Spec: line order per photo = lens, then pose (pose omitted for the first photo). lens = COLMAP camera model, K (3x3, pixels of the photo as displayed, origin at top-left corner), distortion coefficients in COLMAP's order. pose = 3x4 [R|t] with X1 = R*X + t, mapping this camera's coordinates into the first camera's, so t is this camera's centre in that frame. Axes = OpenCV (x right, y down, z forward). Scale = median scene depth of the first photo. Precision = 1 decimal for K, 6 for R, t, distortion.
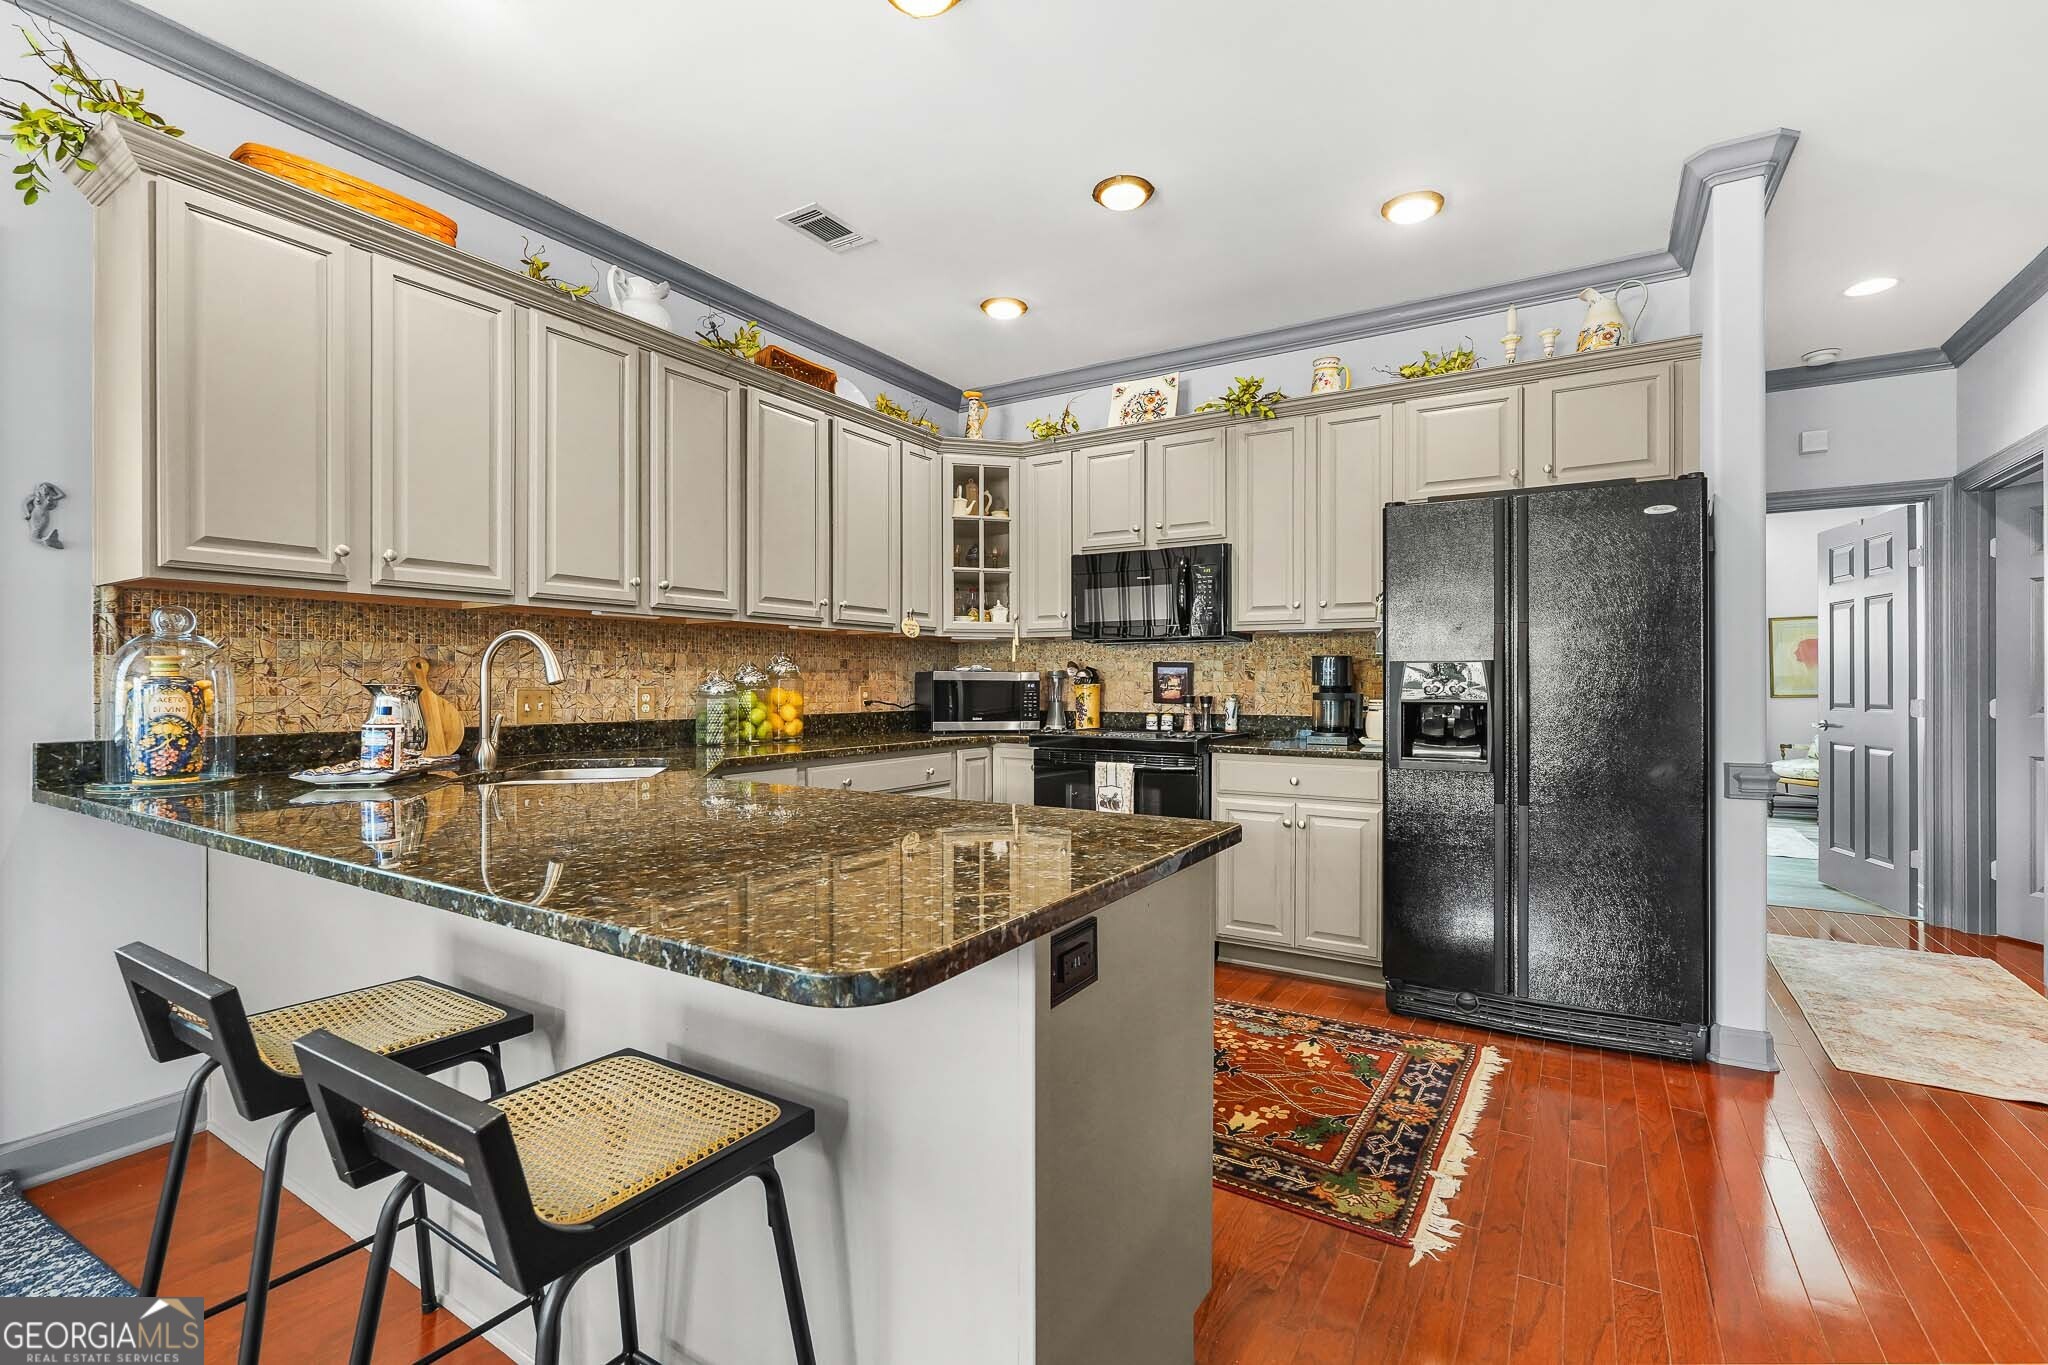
lens RADIAL K [[917.9, 0, 1021.0], [0, 917.9, 689.8], [0, 0, 1]] dist [-0.009823, 0.004989]
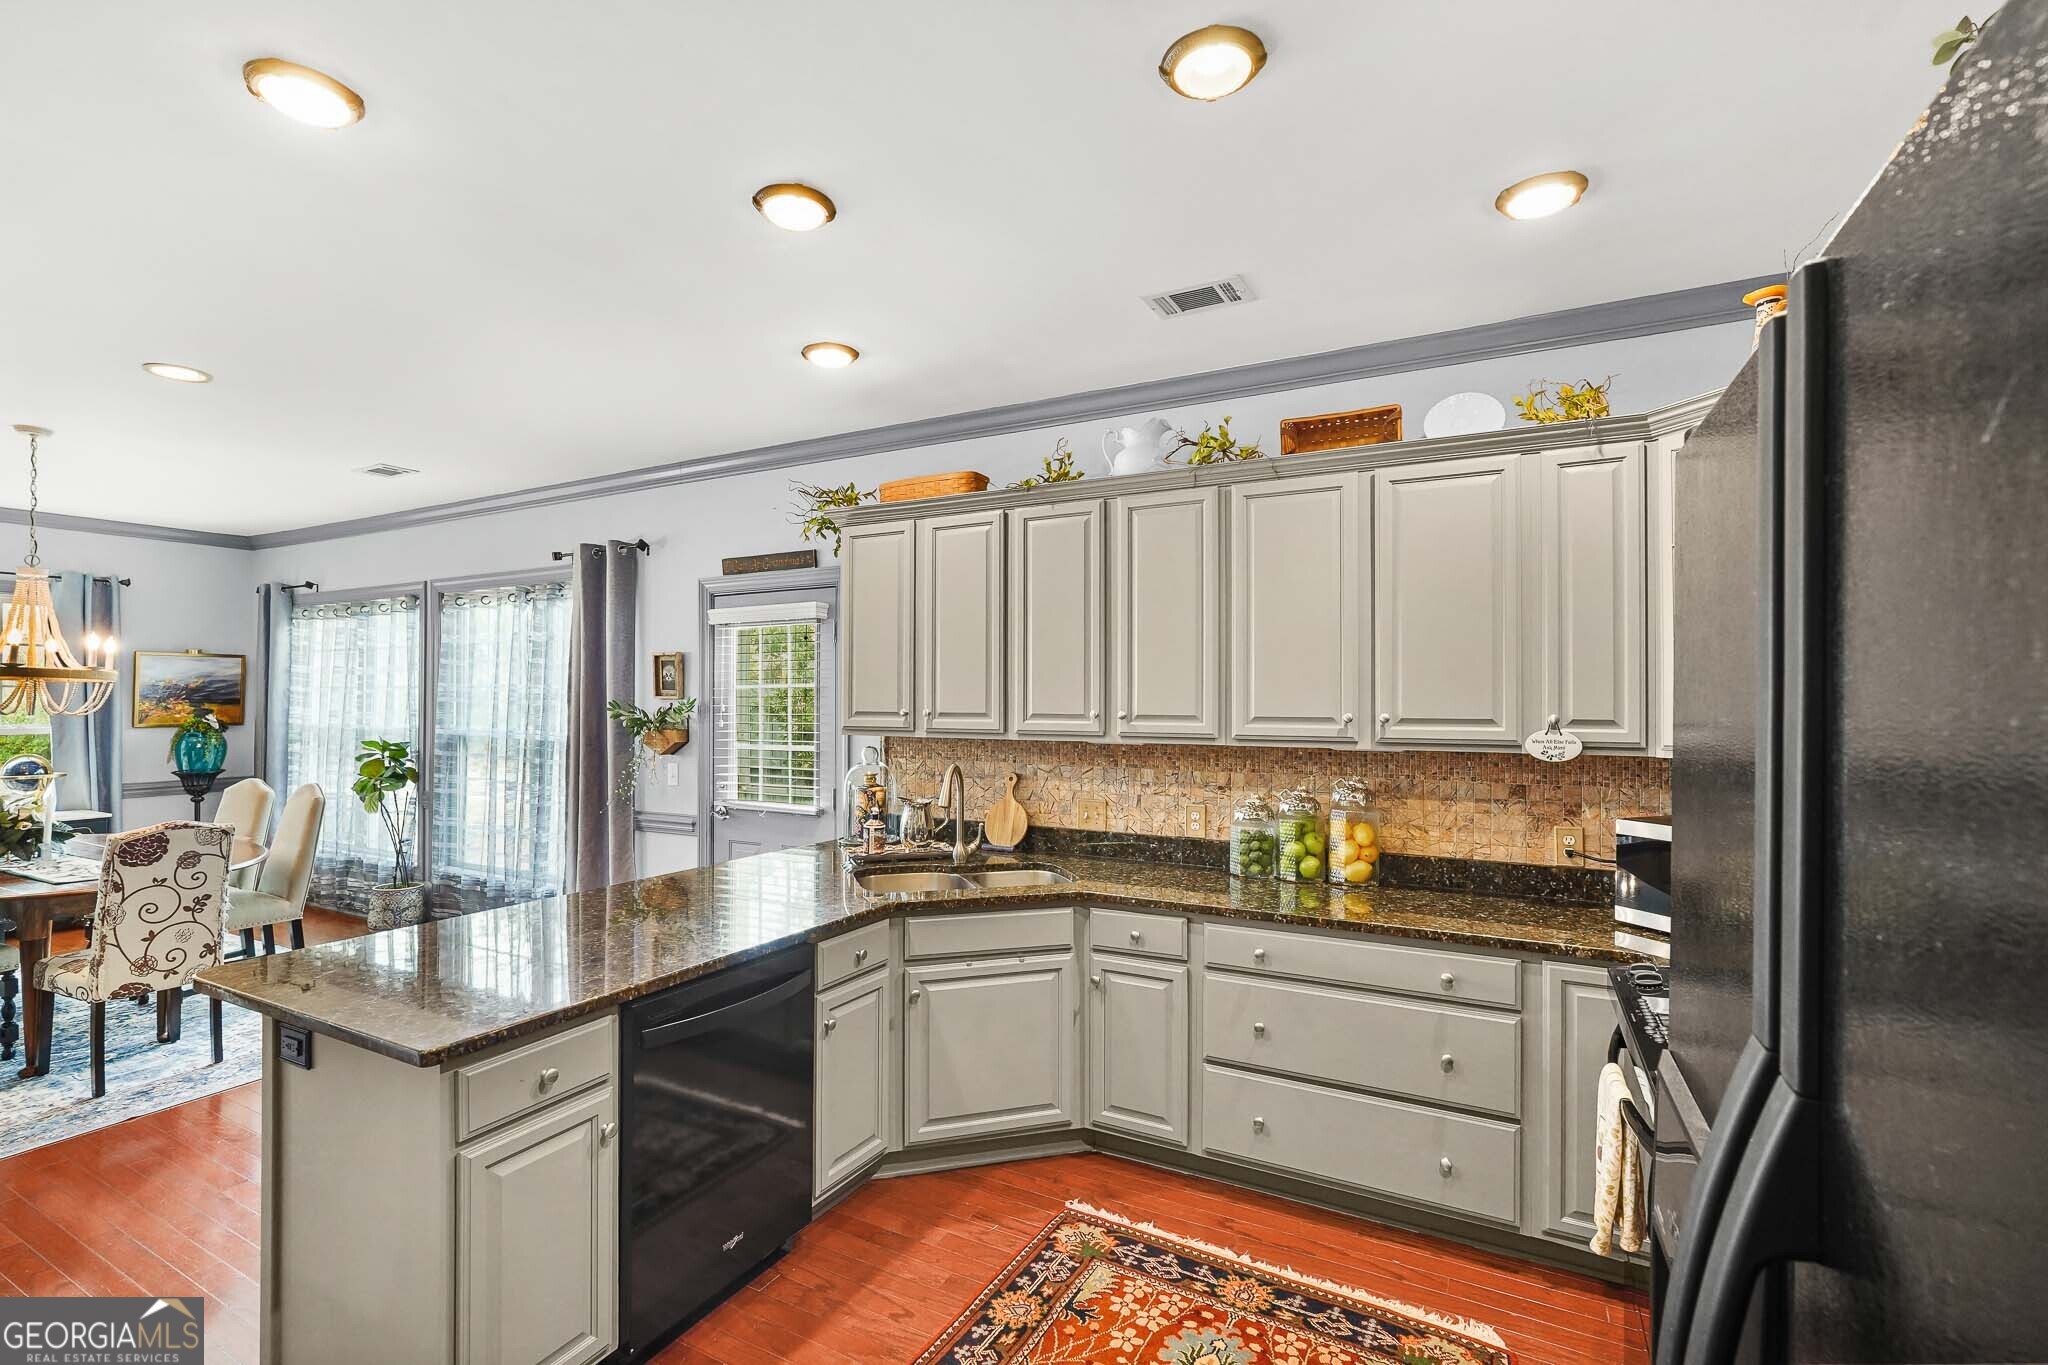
lens RADIAL K [[917.9, 0, 1014.3], [0, 917.9, 694.1], [0, 0, 1]] dist [-0.009823, 0.004989]
pose [[0.051856, -0.005673, -0.998638, 0.585861], [-0.009259, 0.999938, -0.006161, -0.115667], [0.998612, 0.009566, 0.051800, 0.725163]]
